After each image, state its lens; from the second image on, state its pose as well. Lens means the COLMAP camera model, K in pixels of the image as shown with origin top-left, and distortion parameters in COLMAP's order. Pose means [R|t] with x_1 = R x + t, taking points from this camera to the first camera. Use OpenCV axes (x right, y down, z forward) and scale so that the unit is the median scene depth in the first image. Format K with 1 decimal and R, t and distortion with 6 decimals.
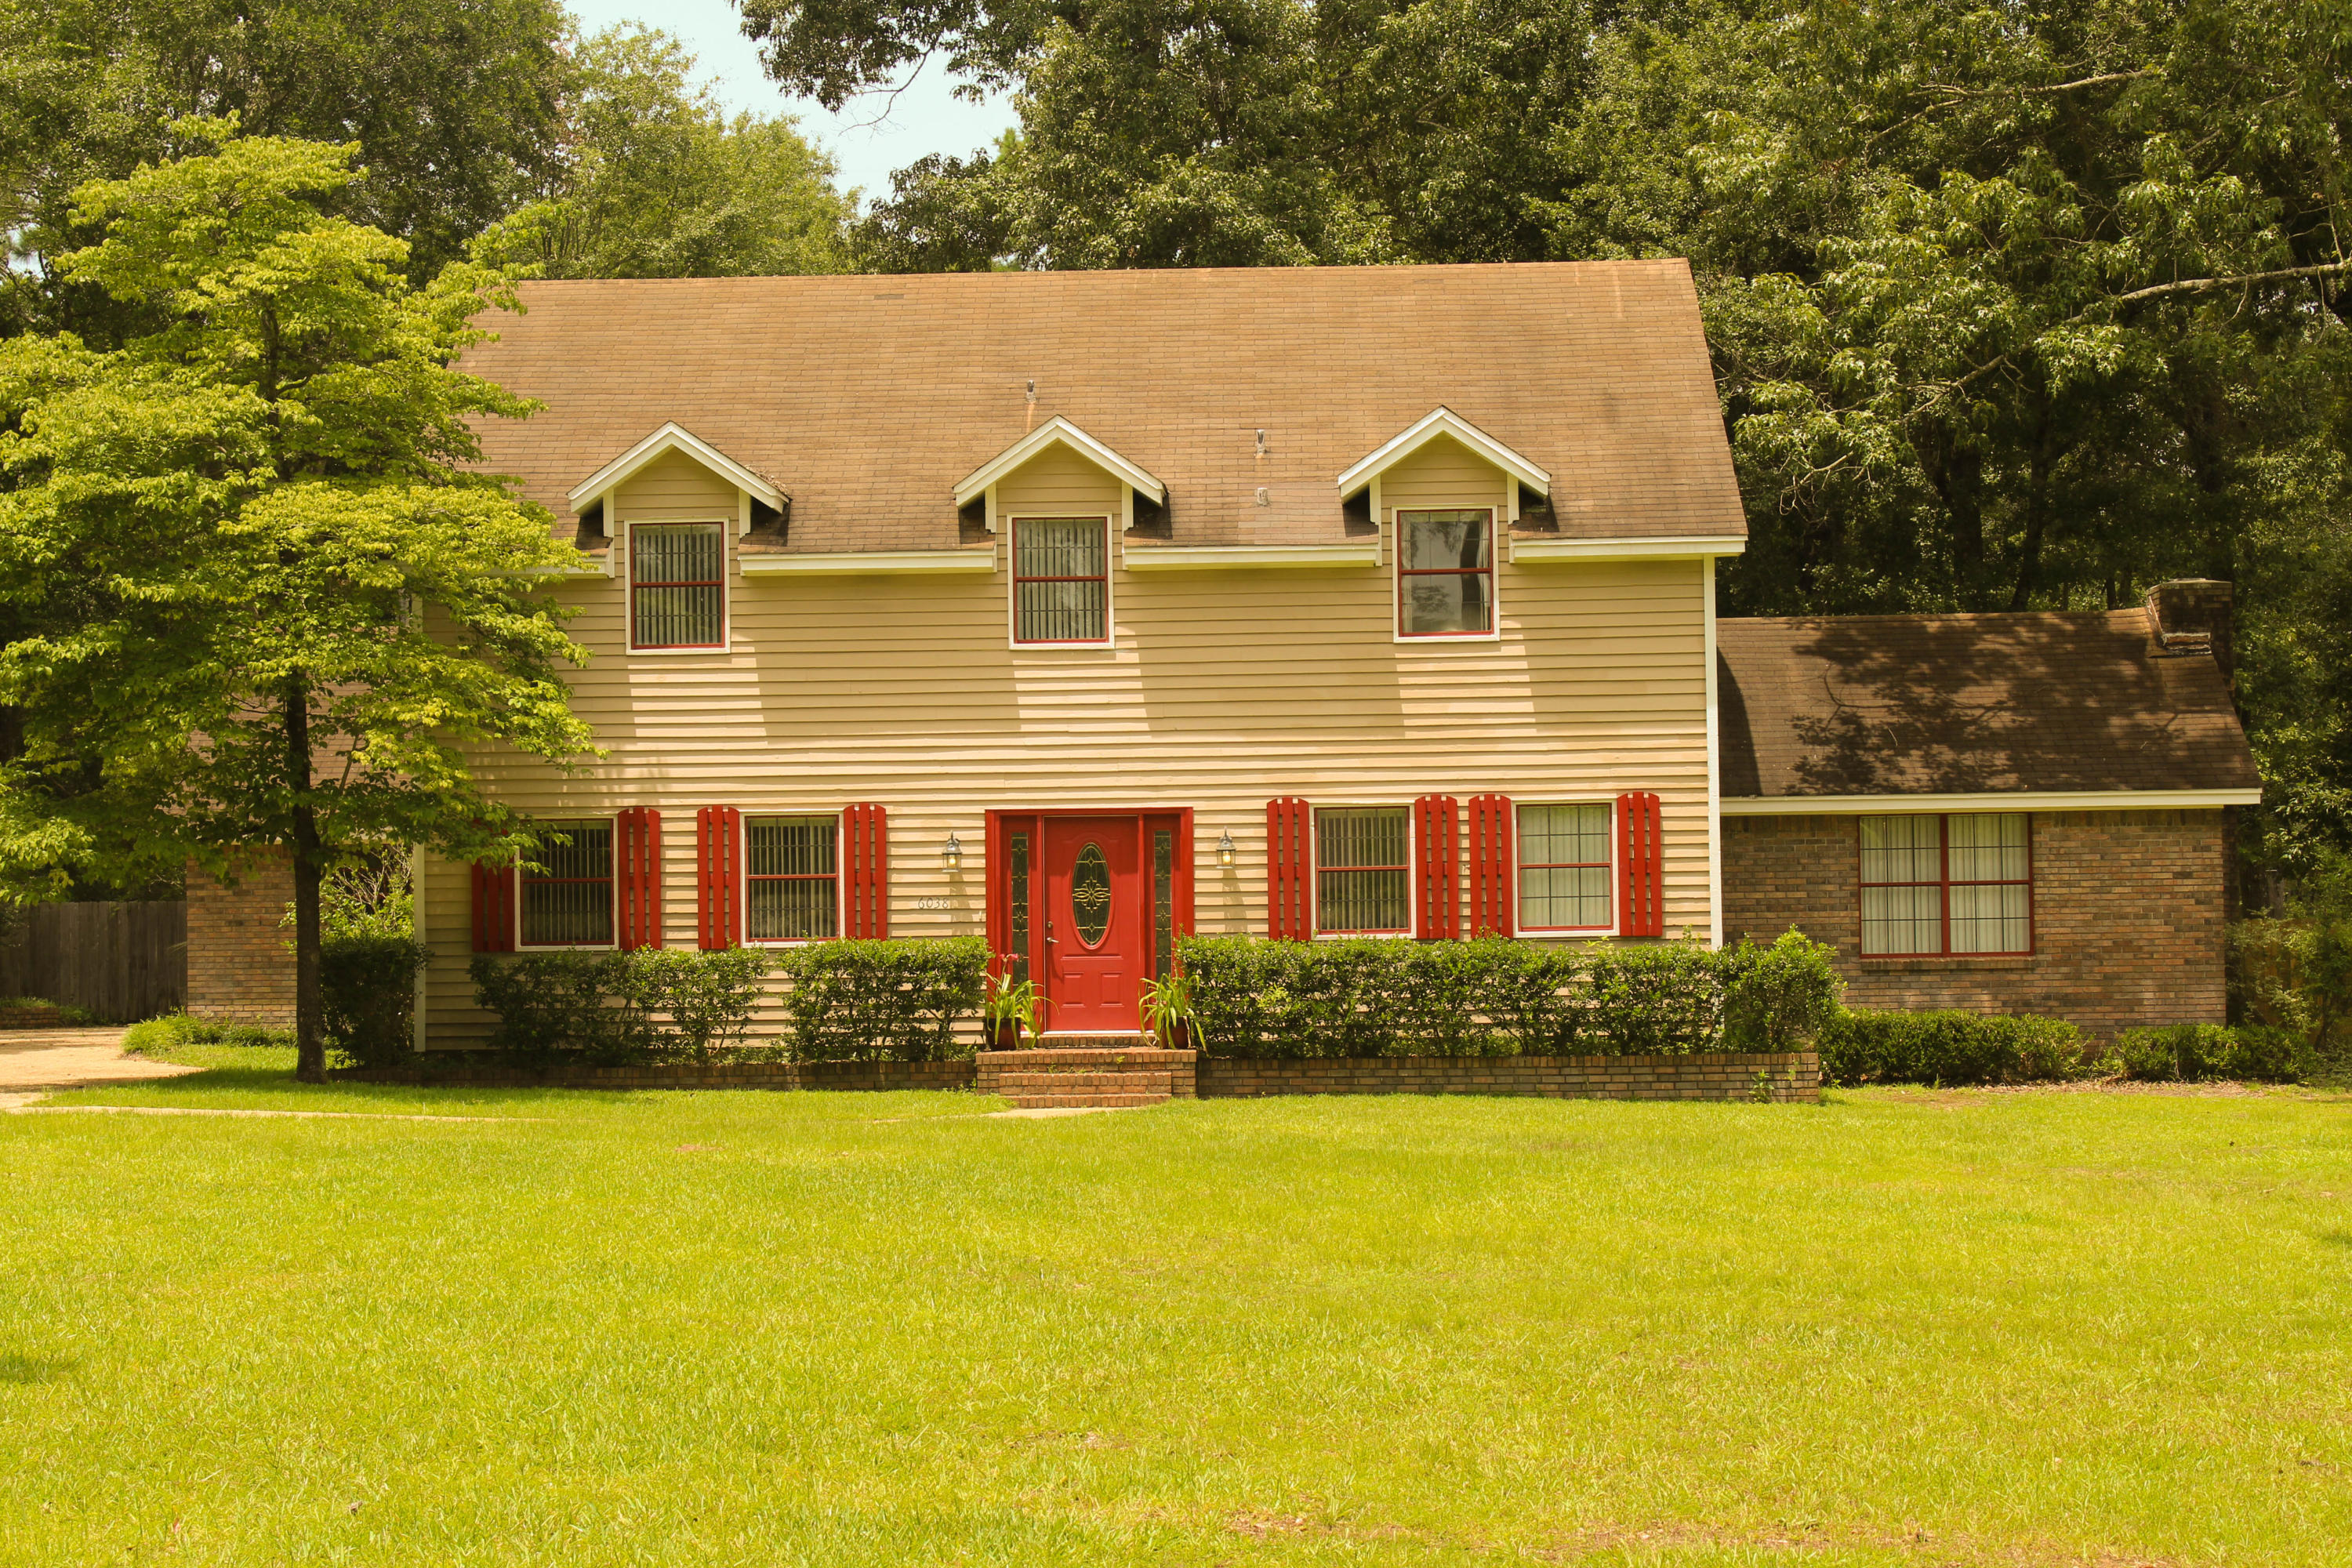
lens RADIAL K [[3889.0, 0, 1178.5], [0, 3889.0, 791.7], [0, 0, 1]] dist [-0.026603, 0.000000]
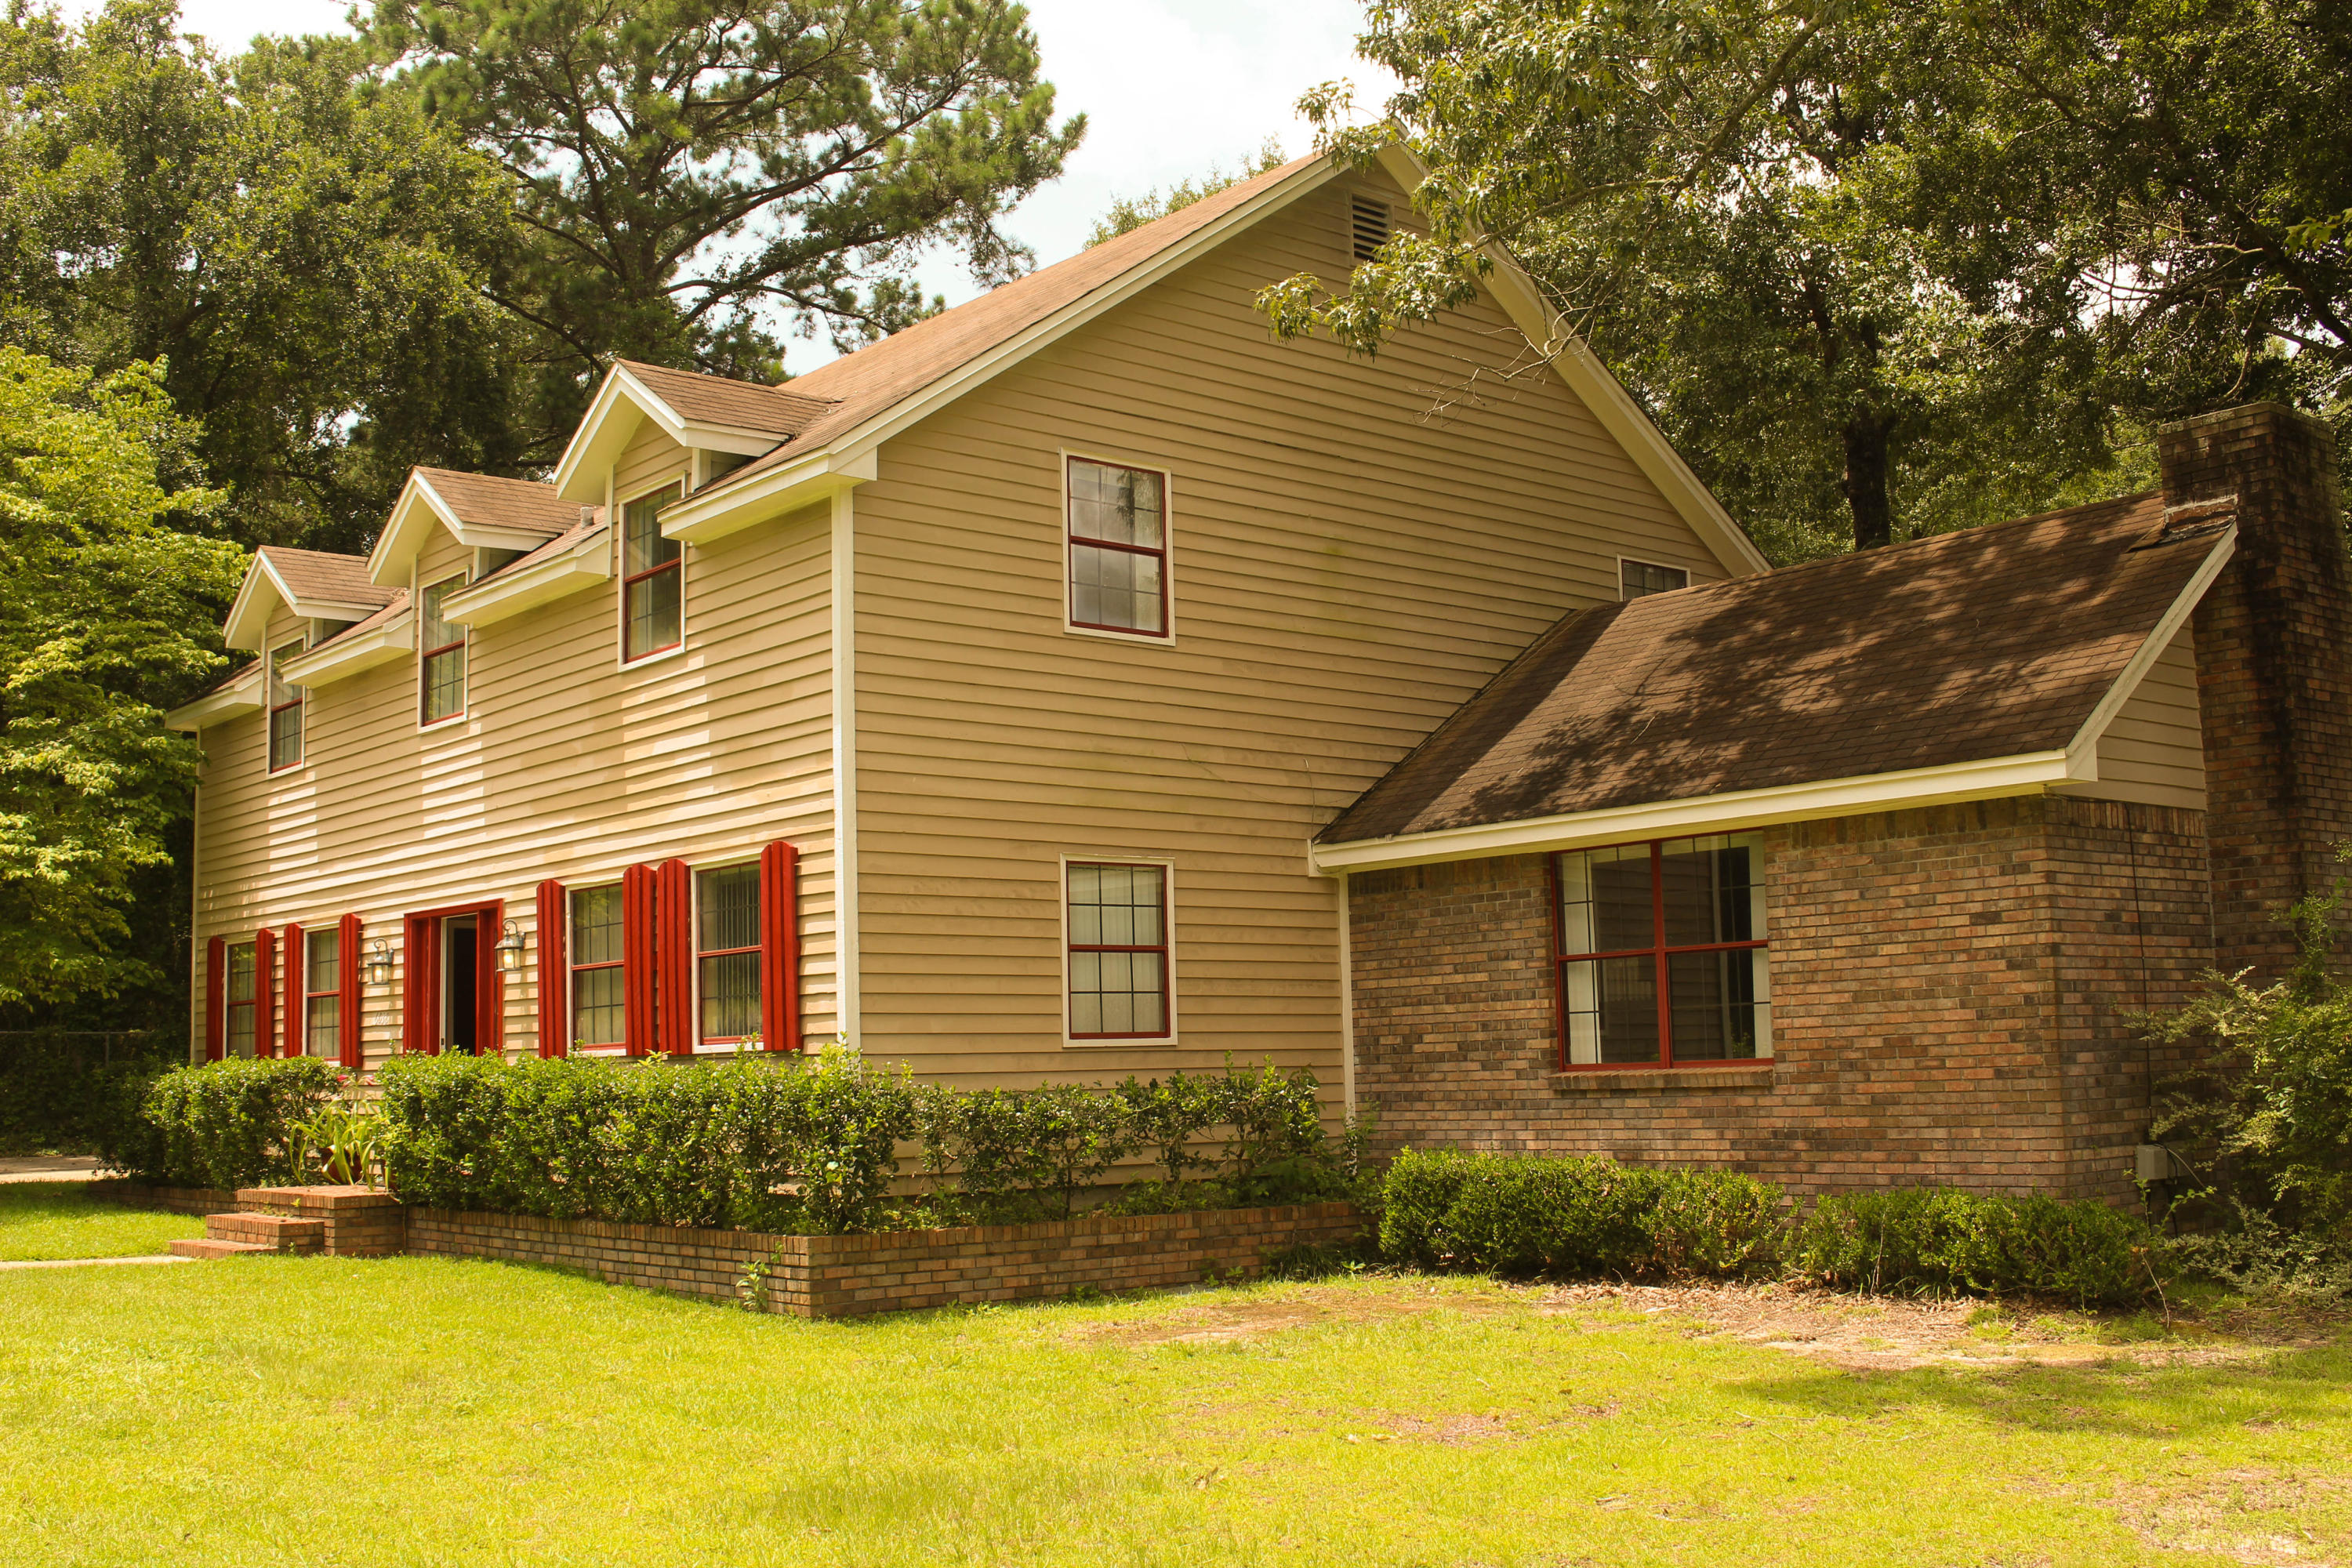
lens RADIAL K [[2397.0, 0, 1175.7], [0, 2397.0, 781.4], [0, 0, 1]] dist [-0.105583, 0.000000]
pose [[0.690297, -0.091171, -0.717759, 0.428181], [0.044560, 0.995503, -0.083596, 0.025398], [0.722152, 0.025723, 0.691256, 0.684021]]
